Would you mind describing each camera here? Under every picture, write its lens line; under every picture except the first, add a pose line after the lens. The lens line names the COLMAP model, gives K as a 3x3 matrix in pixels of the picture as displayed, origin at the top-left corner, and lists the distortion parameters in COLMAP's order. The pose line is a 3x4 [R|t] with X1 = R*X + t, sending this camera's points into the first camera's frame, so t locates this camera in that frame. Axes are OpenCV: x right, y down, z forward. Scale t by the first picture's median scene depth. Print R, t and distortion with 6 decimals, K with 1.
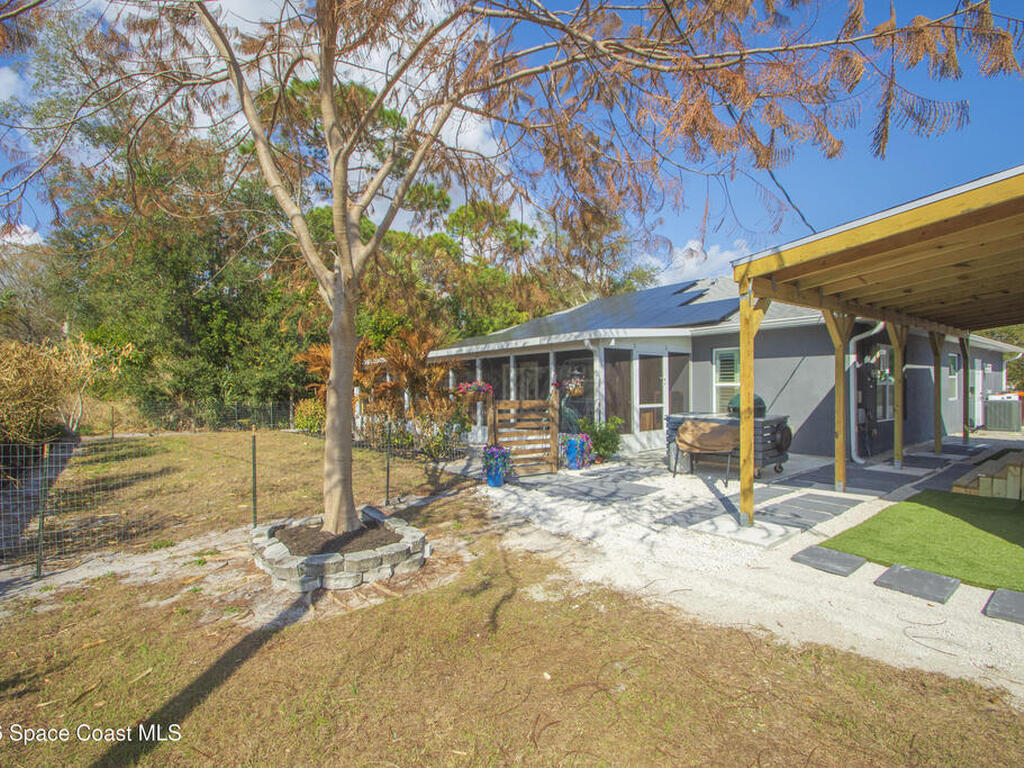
lens RADIAL K [[503.9, 0, 507.8], [0, 503.9, 388.8], [0, 0, 1]] dist [-0.005607, -0.001949]
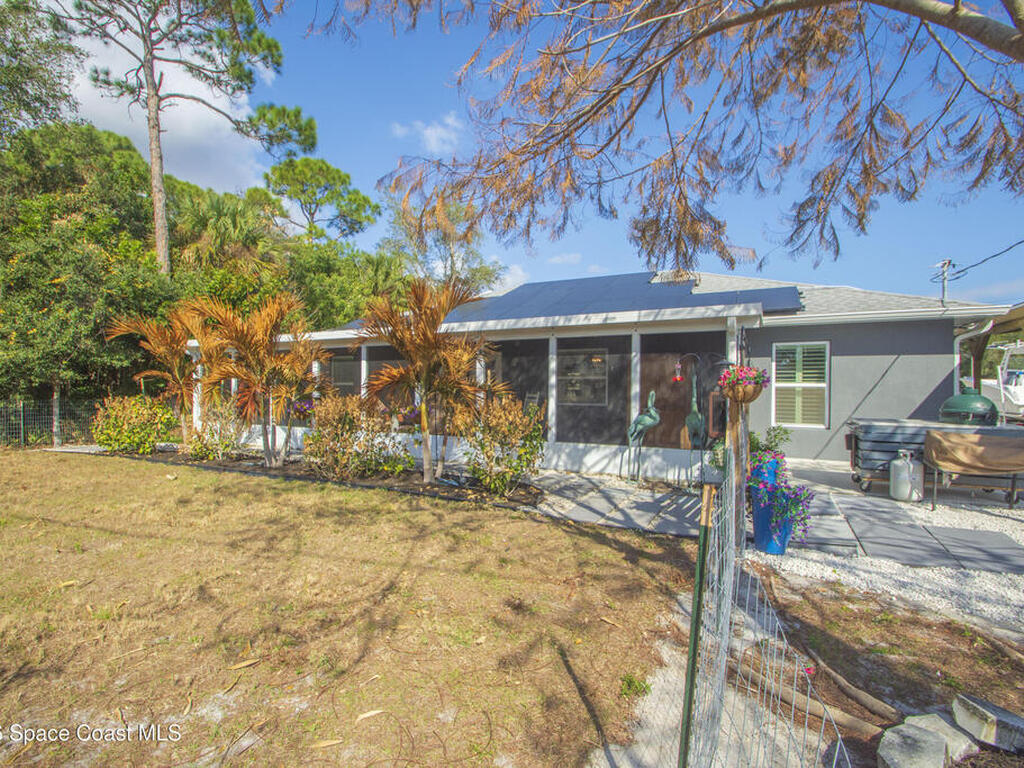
lens RADIAL K [[503.9, 0, 507.8], [0, 503.9, 388.8], [0, 0, 1]] dist [-0.005607, -0.001949]
pose [[0.909124, 0.017054, 0.416176, -0.318918], [-0.016522, 0.999852, -0.004880, 0.008988], [-0.416197, -0.002440, 0.909271, 0.366435]]
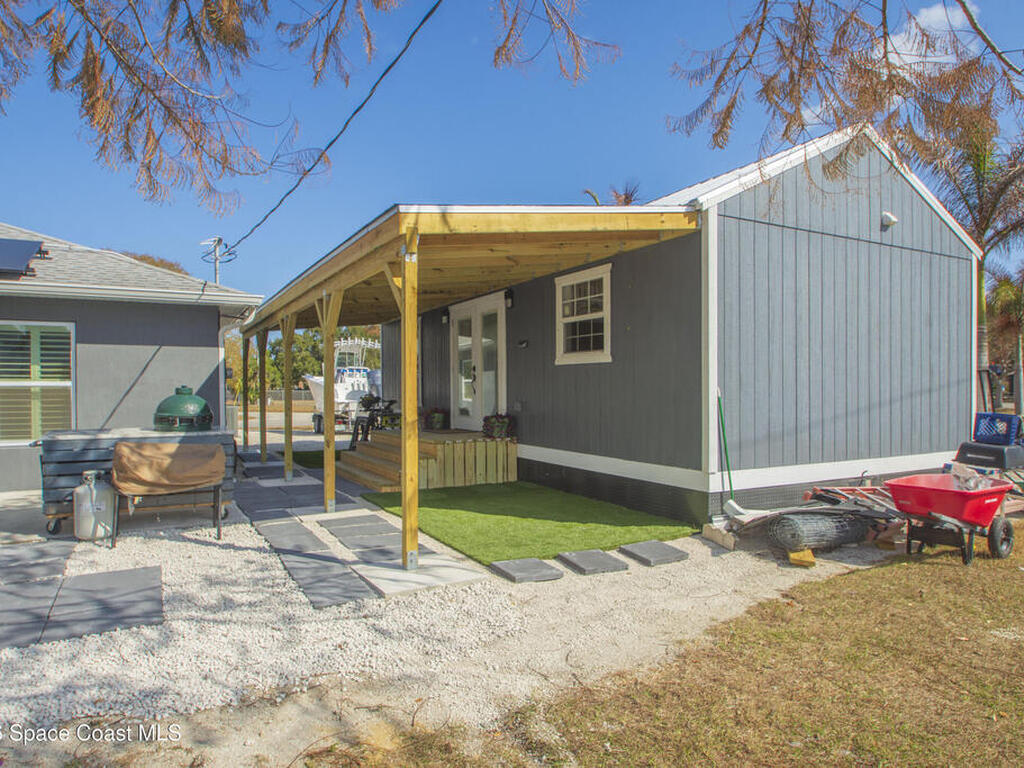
lens RADIAL K [[634.3, 0, 512.0], [0, 634.3, 384.0], [0, 0, 1]] dist [-0.026300, -0.001921]
pose [[0.170502, 0.016184, 0.985224, -0.177231], [0.004127, 0.999845, -0.017139, 0.006184], [-0.985349, 0.006989, 0.170409, 0.284216]]
